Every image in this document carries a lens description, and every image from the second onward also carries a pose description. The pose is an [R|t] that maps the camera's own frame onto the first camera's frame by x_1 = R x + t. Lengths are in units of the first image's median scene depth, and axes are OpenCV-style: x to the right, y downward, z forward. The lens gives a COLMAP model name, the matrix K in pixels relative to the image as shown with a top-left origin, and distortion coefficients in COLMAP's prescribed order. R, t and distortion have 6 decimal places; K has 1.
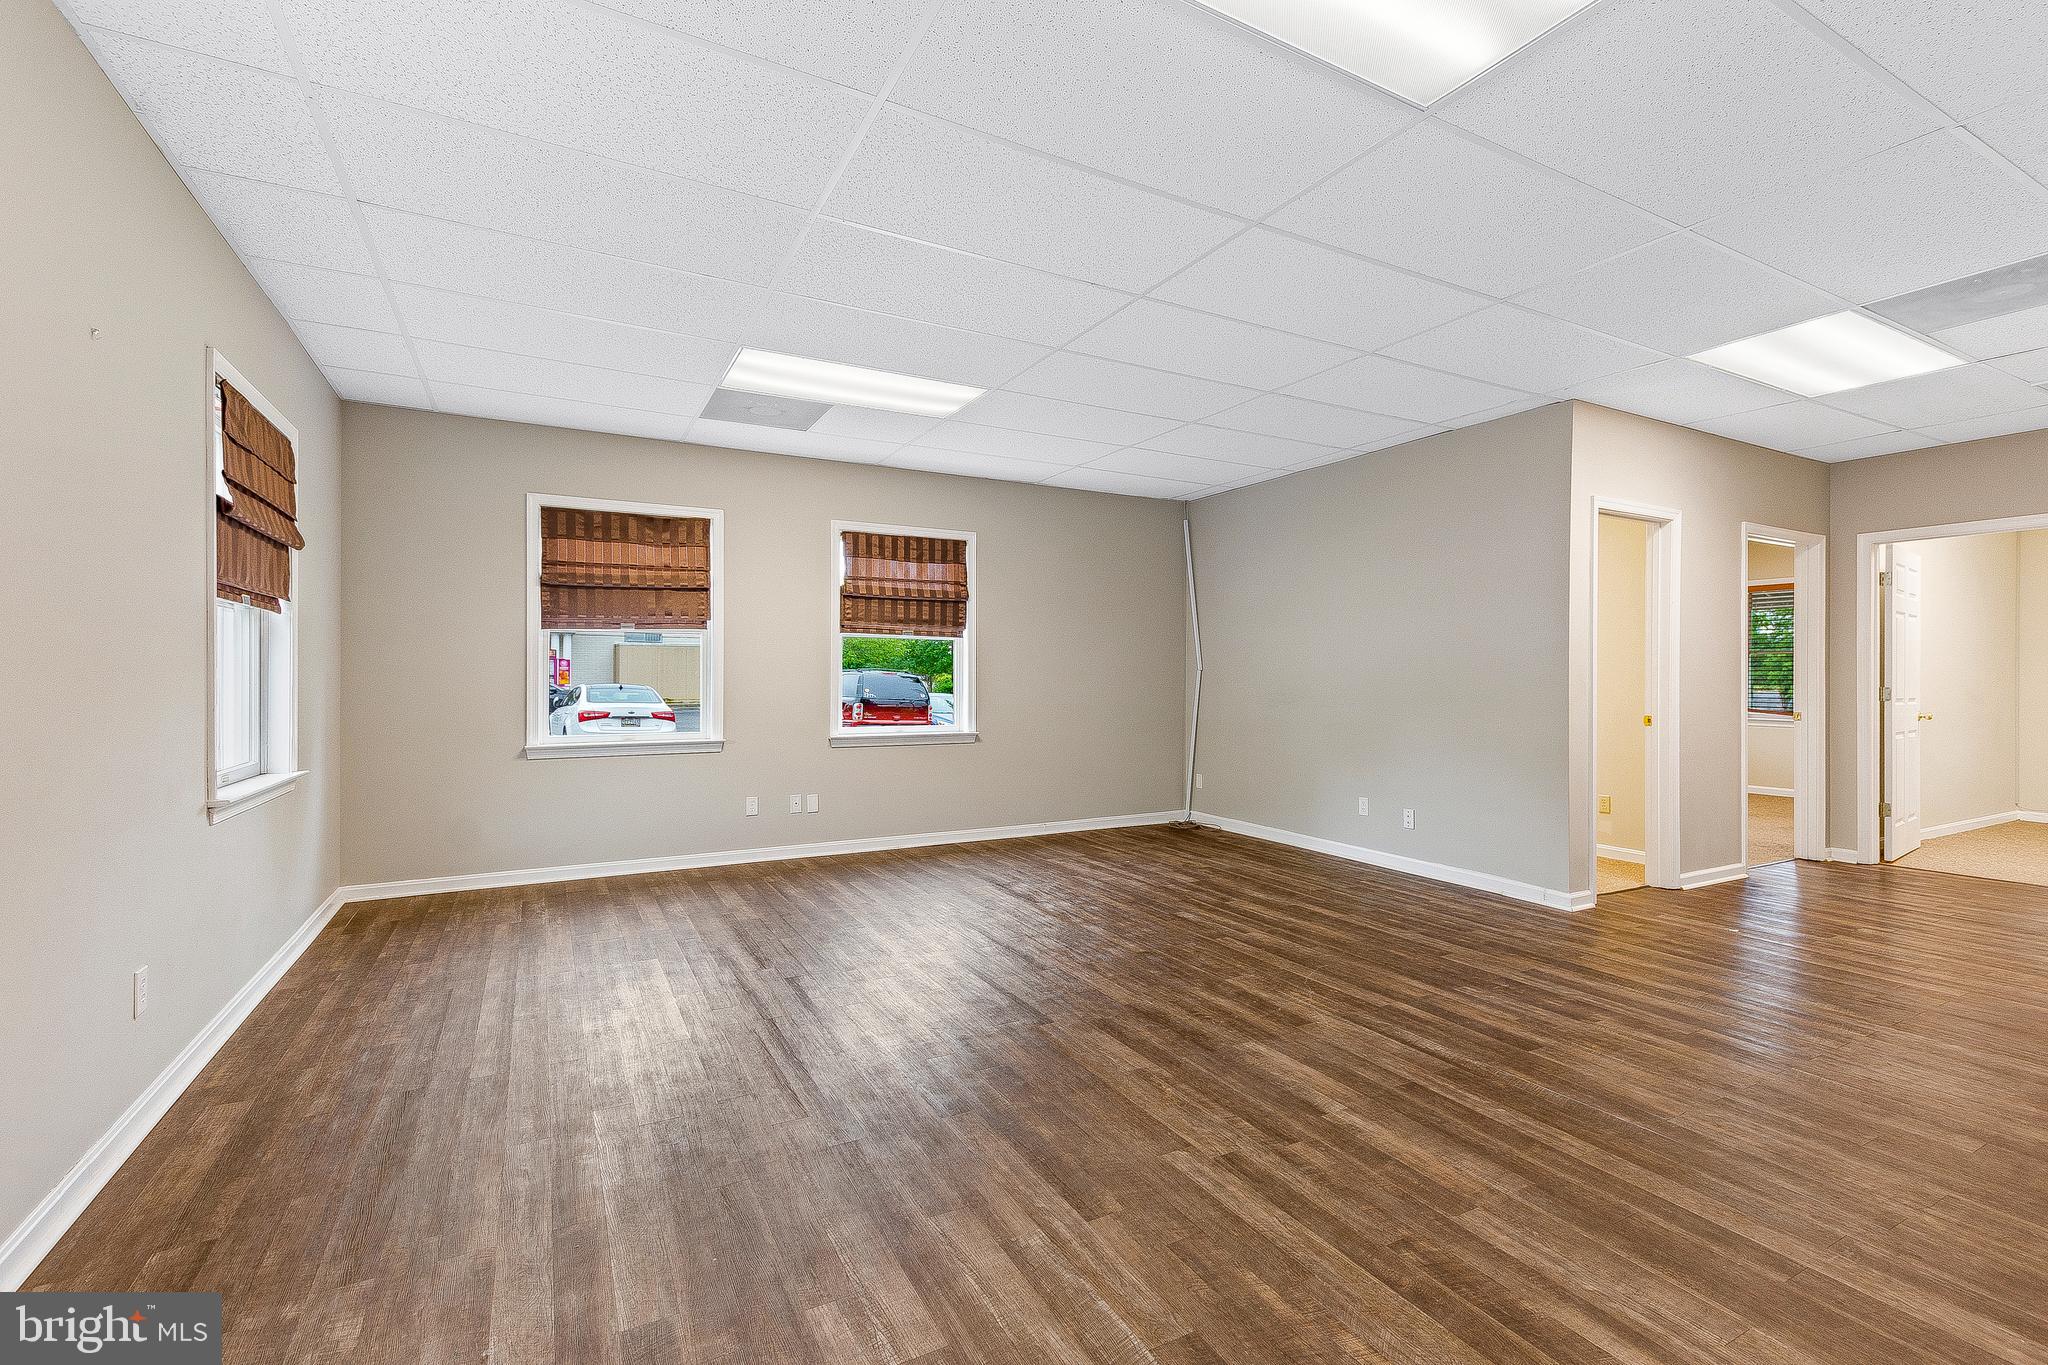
lens RADIAL K [[897.4, 0, 1039.9], [0, 897.4, 681.7], [0, 0, 1]] dist [0.017268, -0.002983]
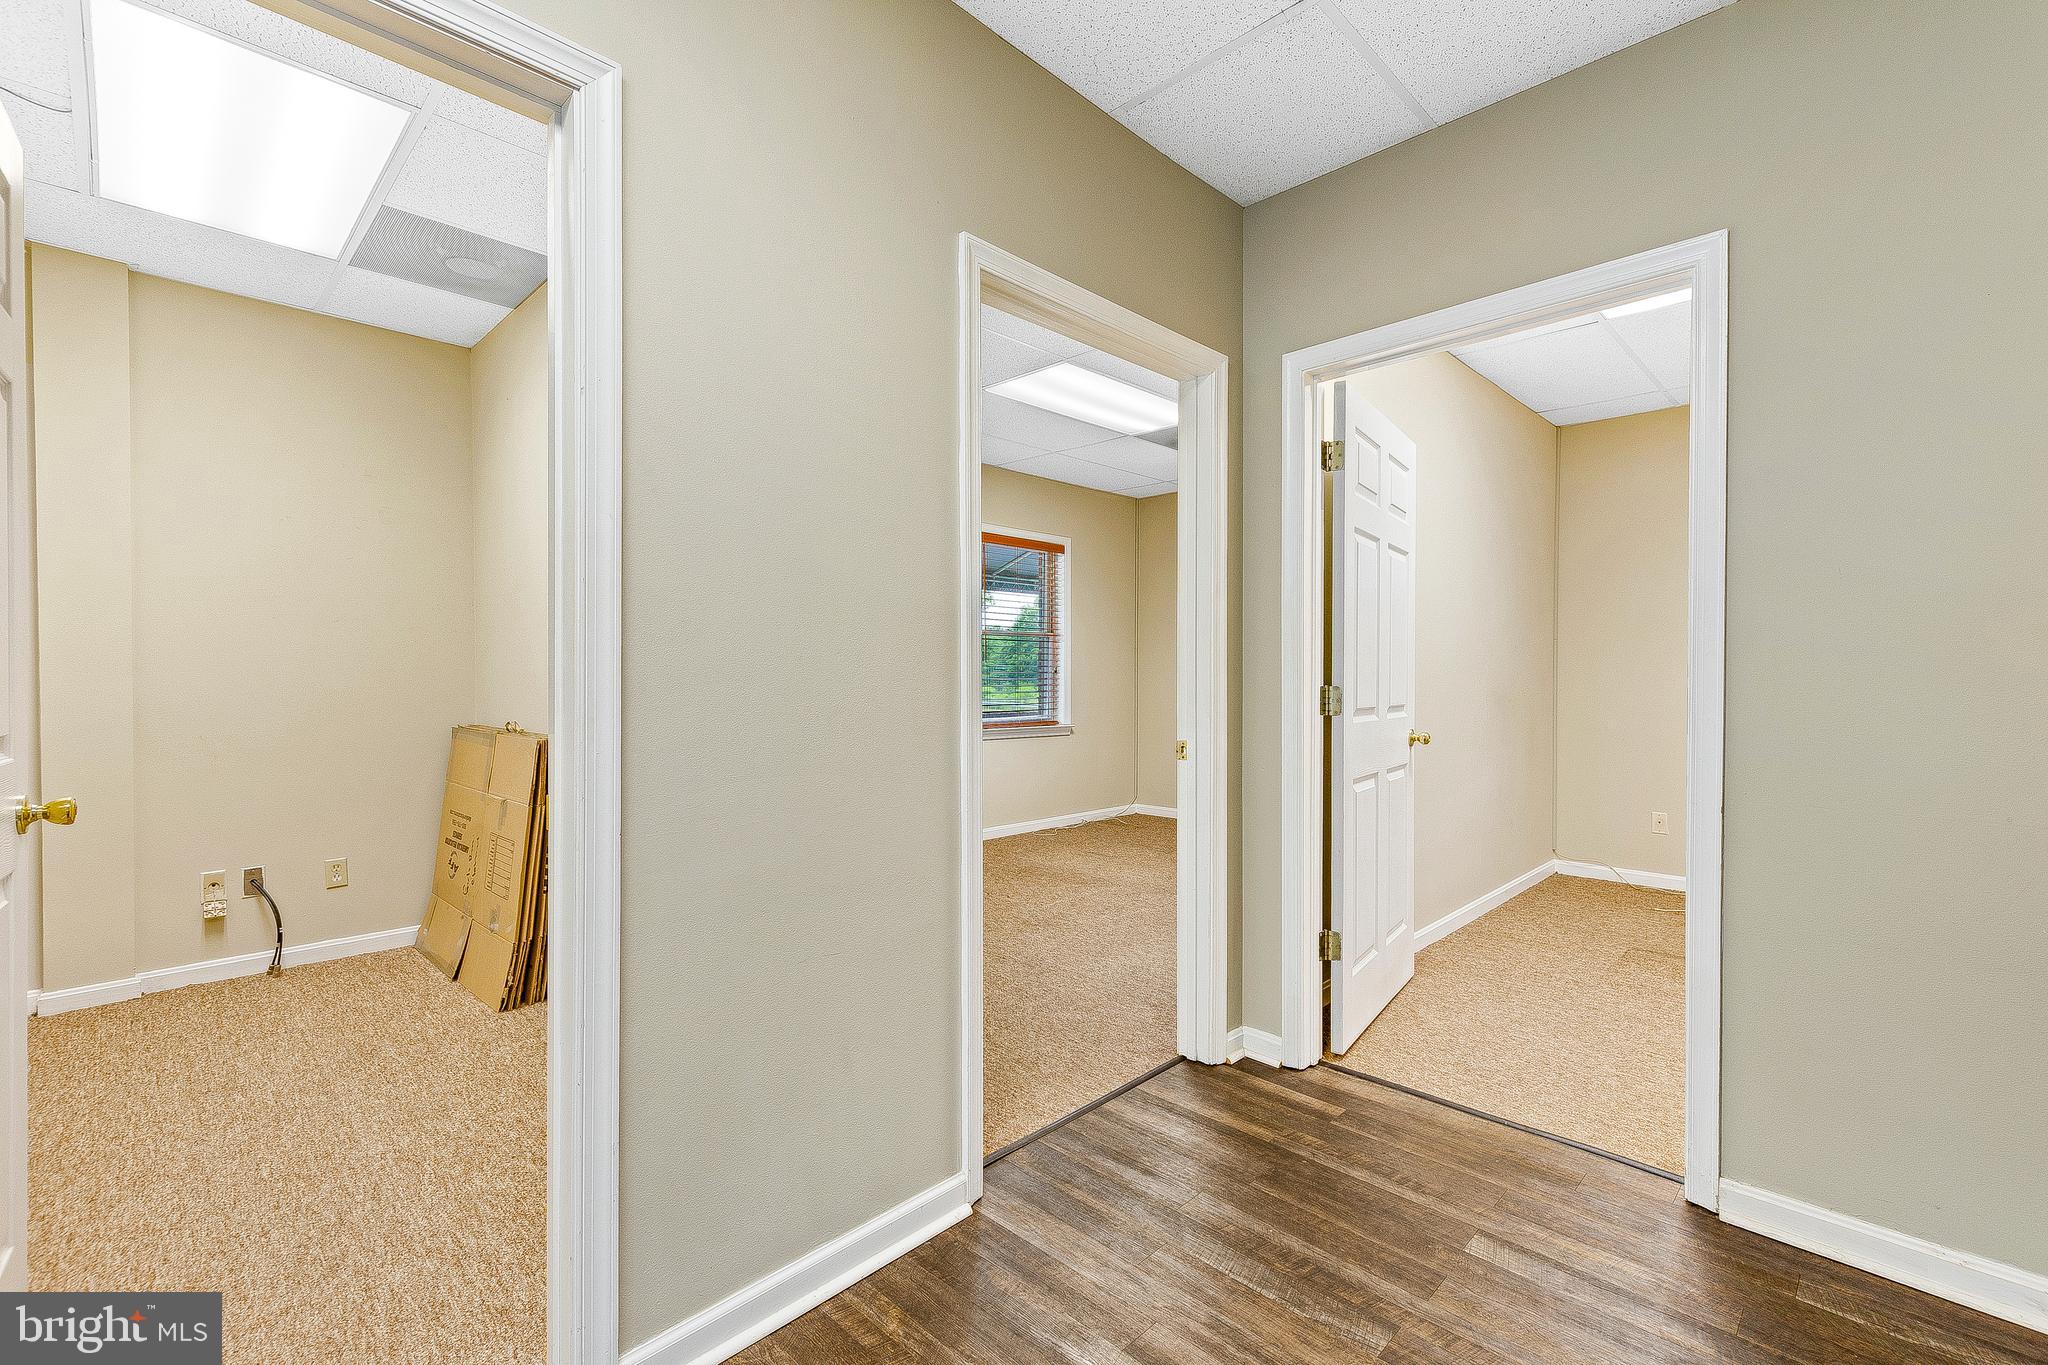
lens RADIAL K [[897.4, 0, 1040.1], [0, 897.4, 682.9], [0, 0, 1]] dist [0.017268, -0.002983]
pose [[0.956698, -0.004791, 0.291043, 0.649018], [0.001834, 0.999944, 0.010434, -0.000902], [-0.291077, -0.009448, 0.956653, 0.596900]]
